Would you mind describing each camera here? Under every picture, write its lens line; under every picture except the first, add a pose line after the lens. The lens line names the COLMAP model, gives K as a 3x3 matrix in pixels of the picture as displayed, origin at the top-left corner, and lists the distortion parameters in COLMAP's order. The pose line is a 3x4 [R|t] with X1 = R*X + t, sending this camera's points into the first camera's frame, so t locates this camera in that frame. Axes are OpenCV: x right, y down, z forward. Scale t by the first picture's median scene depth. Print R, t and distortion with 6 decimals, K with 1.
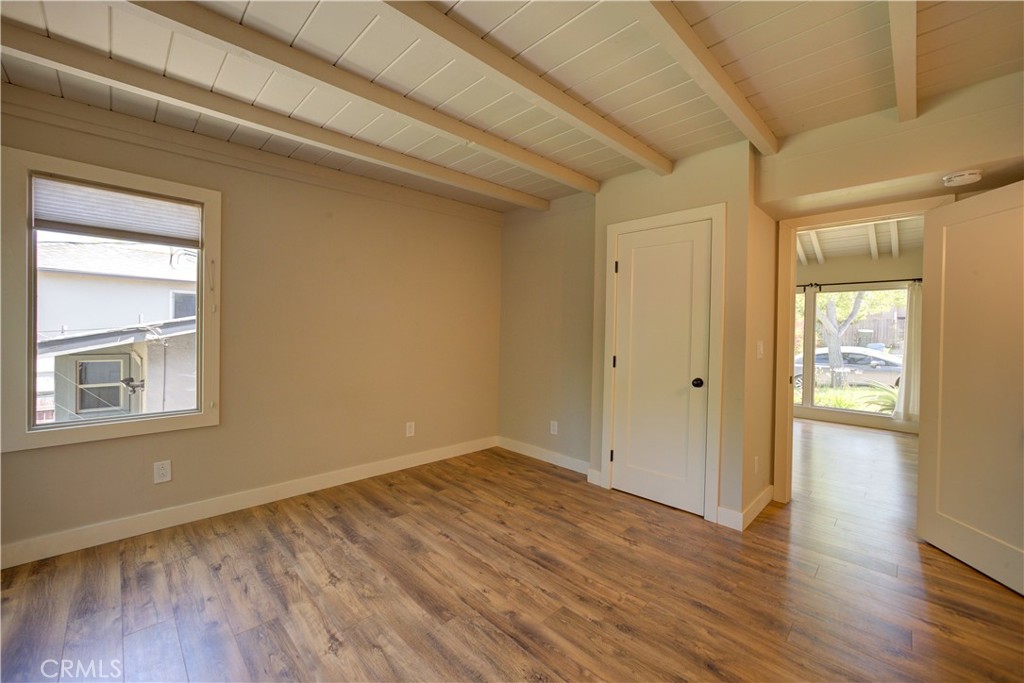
lens RADIAL K [[405.8, 0, 506.5], [0, 405.8, 332.5], [0, 0, 1]] dist [-0.019658, 0.007880]
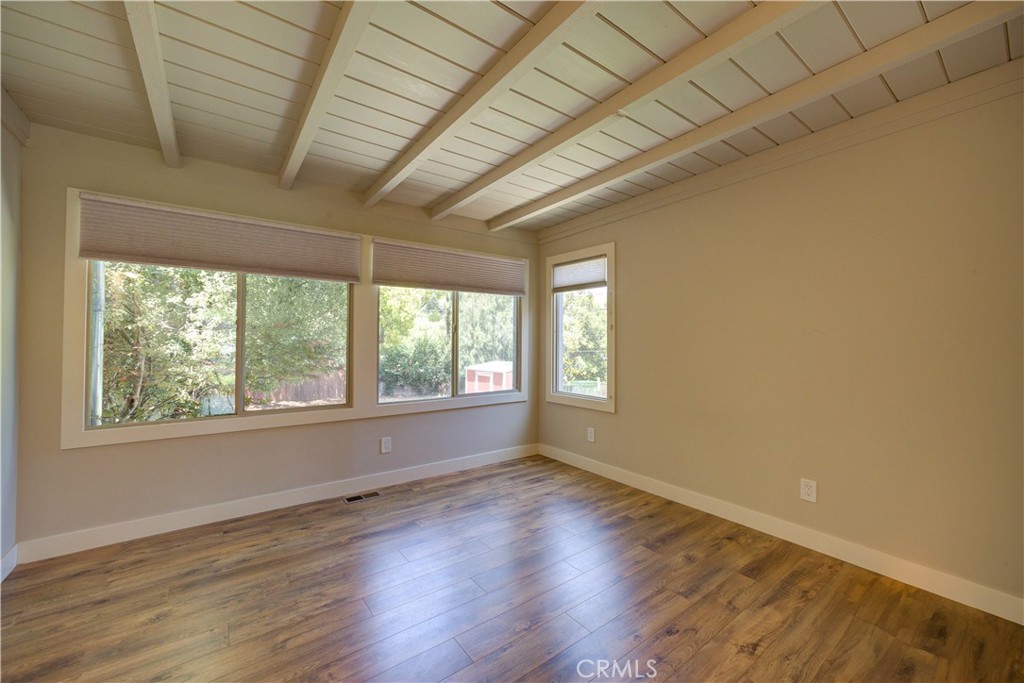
lens RADIAL K [[405.8, 0, 503.9], [0, 405.8, 338.9], [0, 0, 1]] dist [-0.019658, 0.007880]
pose [[-0.148791, -0.024280, -0.988571, 0.867595], [-0.013018, 0.999660, -0.022593, 0.020006], [0.988783, 0.009507, -0.149056, 1.048724]]
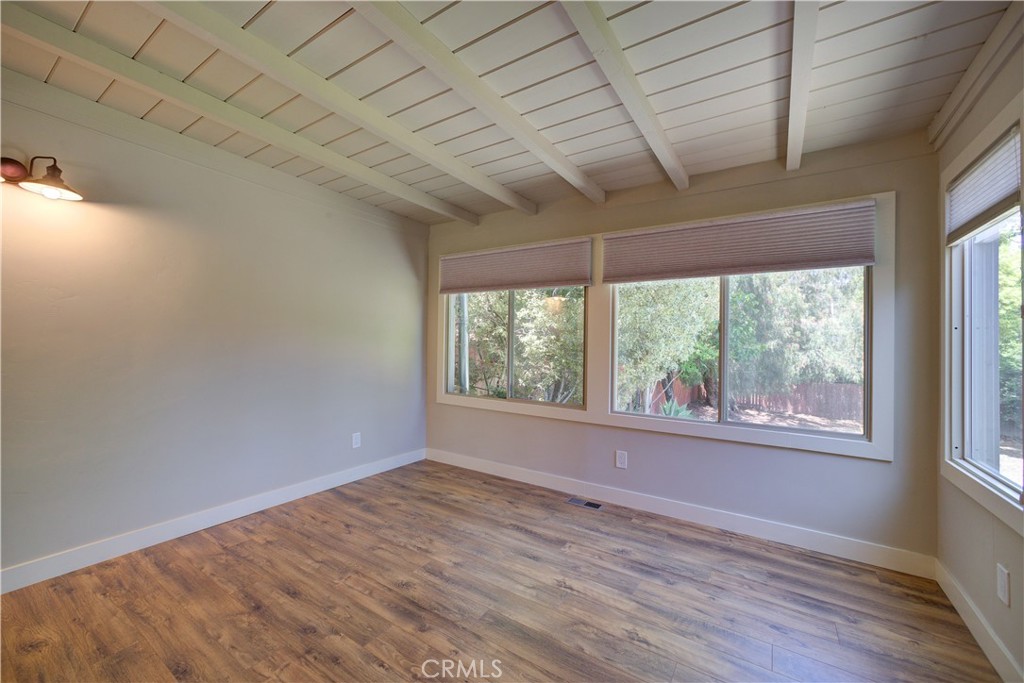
lens RADIAL K [[405.8, 0, 501.7], [0, 405.8, 339.4], [0, 0, 1]] dist [-0.019658, 0.007880]
pose [[-0.981628, -0.032550, -0.188006, 0.027961], [-0.032551, 0.999465, -0.003083, -0.000214], [0.188005, 0.003093, -0.982163, 1.705208]]
